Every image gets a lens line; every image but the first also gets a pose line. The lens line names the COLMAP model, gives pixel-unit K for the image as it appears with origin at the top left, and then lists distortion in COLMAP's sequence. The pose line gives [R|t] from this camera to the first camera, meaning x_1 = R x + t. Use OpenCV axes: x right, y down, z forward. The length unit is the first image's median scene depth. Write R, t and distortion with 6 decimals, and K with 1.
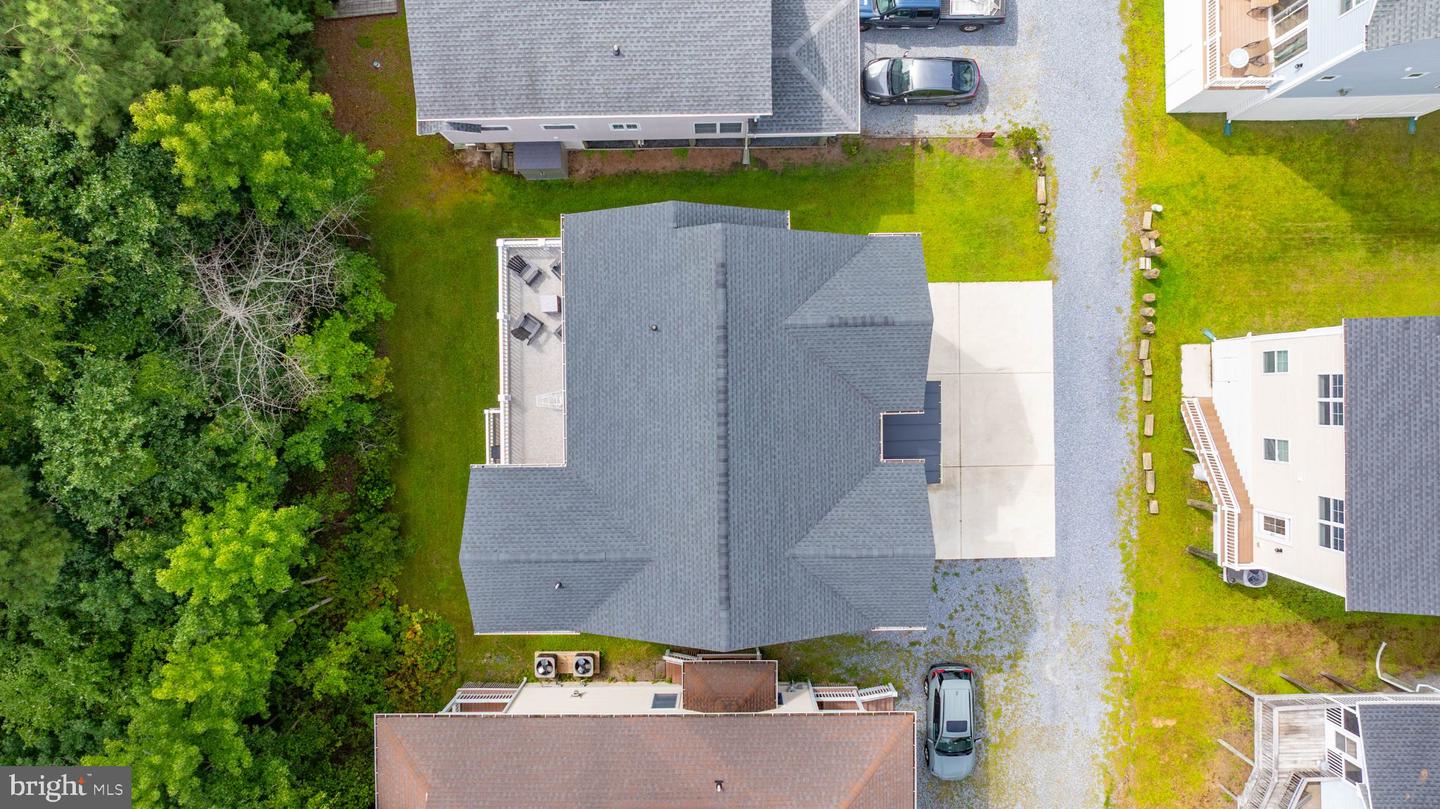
lens RADIAL K [[1018.1, 0, 719.9], [0, 1018.1, 401.7], [0, 0, 1]] dist [-0.021632, 0.003149]
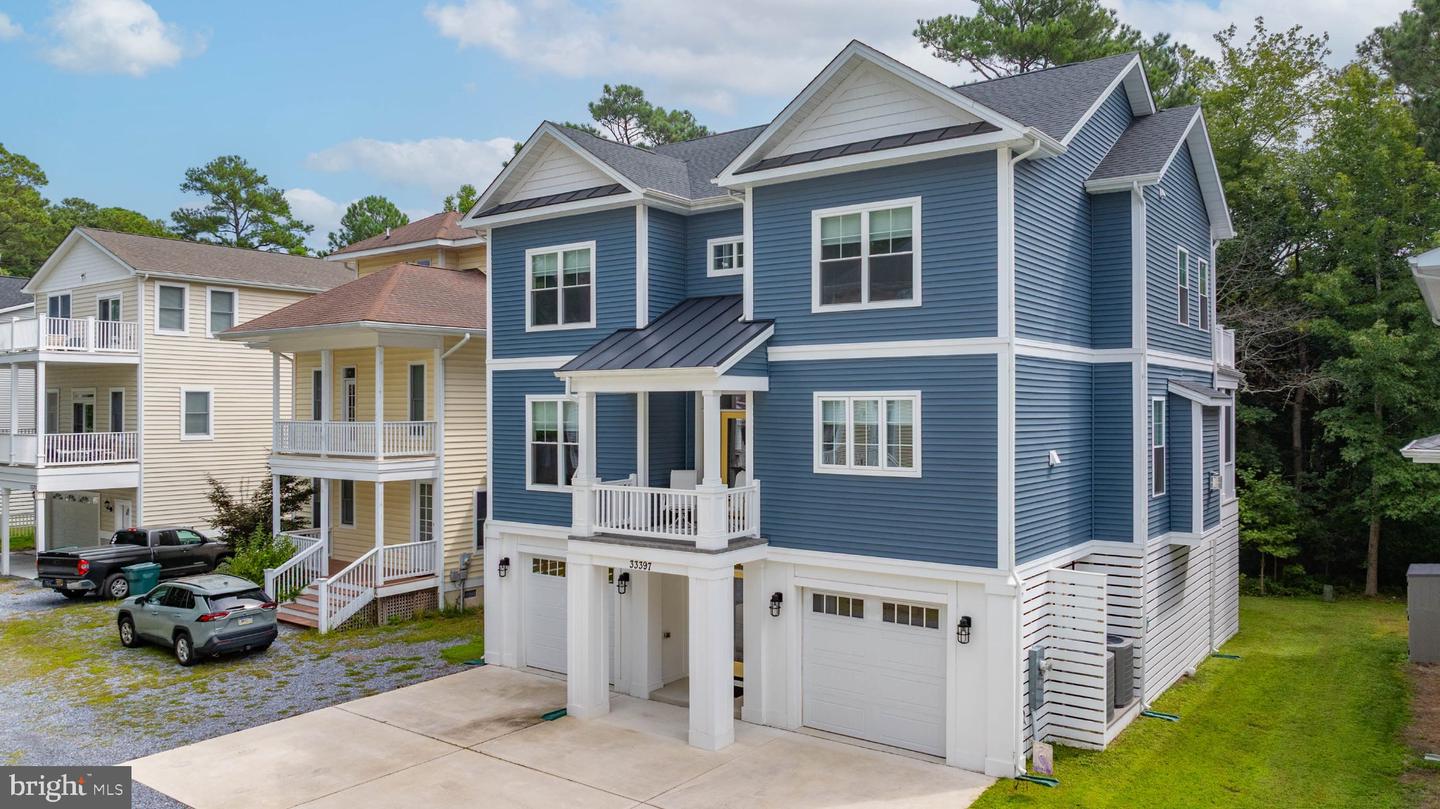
lens RADIAL K [[1018.1, 0, 719.9], [0, 1018.1, 401.7], [0, 0, 1]] dist [-0.021632, 0.003149]
pose [[-0.607042, -0.000718, -0.794669, 0.492931], [-0.794643, -0.007678, 0.607029, -0.254959], [-0.006538, 0.999970, 0.004091, 0.866709]]
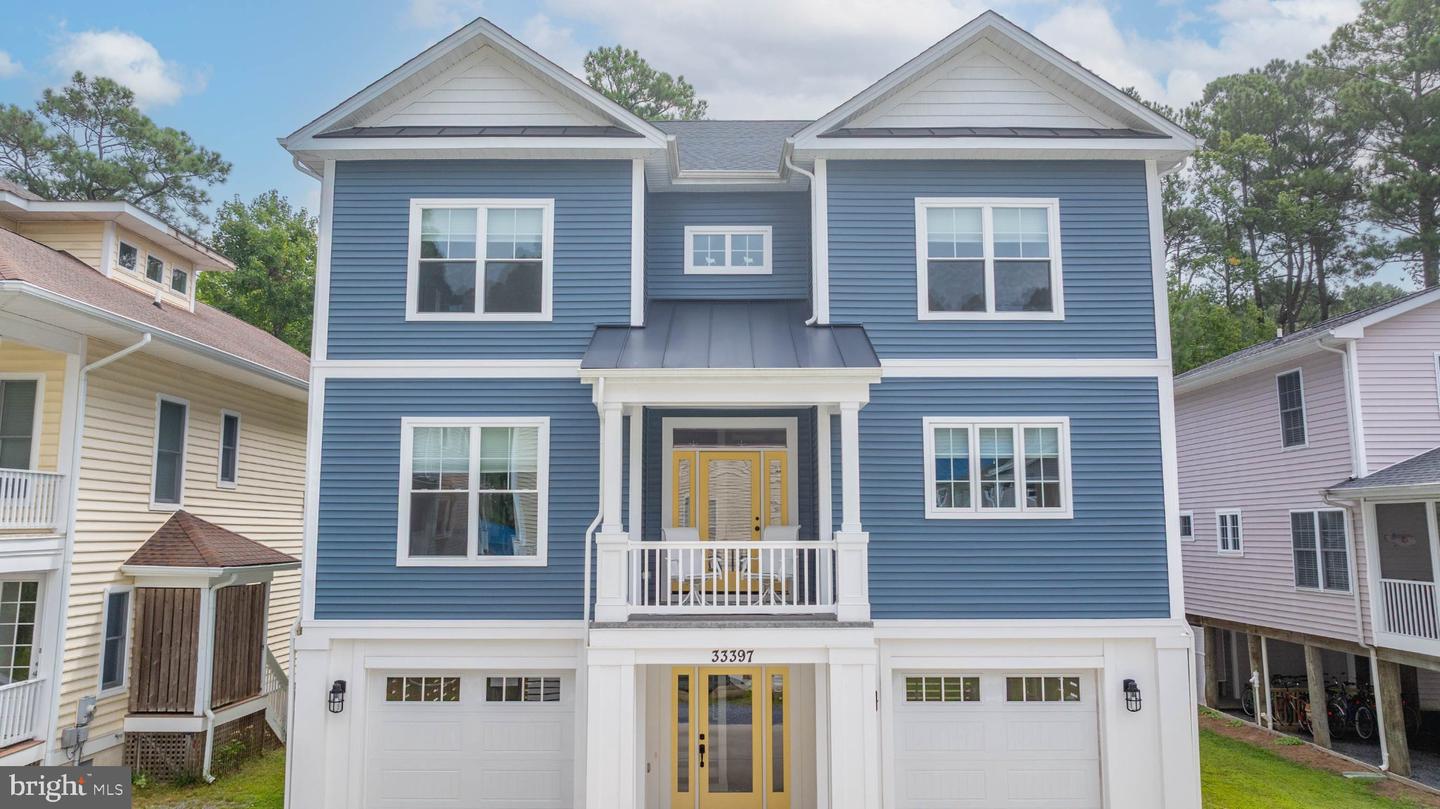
lens RADIAL K [[1006.6, 0, 720.0], [0, 1006.6, 404.5], [0, 0, 1]] dist [-0.009016, 0.004537]
pose [[-0.014484, -0.120493, -0.992608, 0.467630], [-0.999832, -0.009393, 0.015730, 0.024125], [-0.011218, 0.992670, -0.120337, 0.899960]]
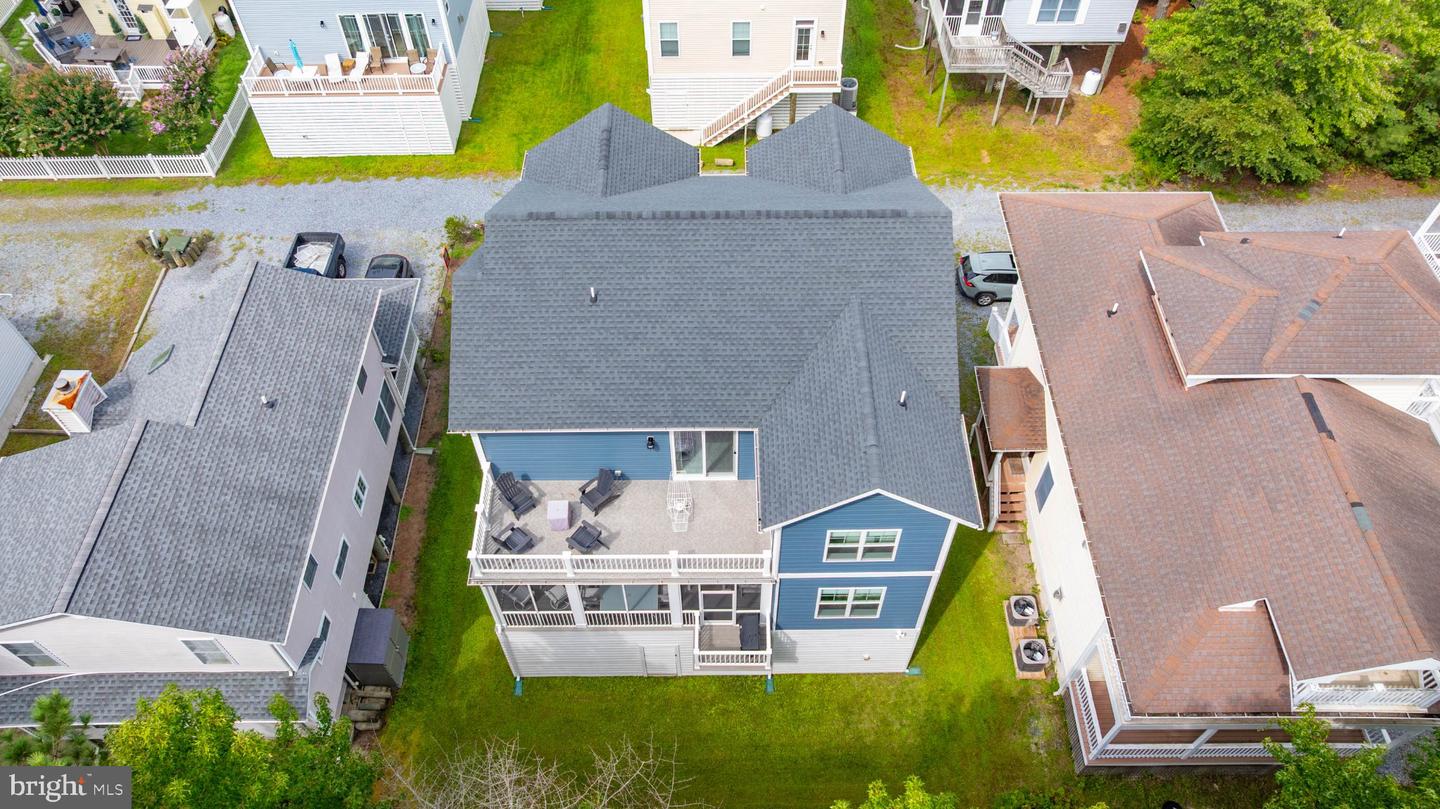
lens RADIAL K [[1011.4, 0, 718.3], [0, 1011.4, 402.8], [0, 0, 1]] dist [-0.024686, 0.003252]
pose [[0.008694, -0.787485, 0.616273, -0.490101], [0.999780, -0.004927, -0.020401, 0.038191], [0.019102, 0.616315, 0.787268, 0.273784]]
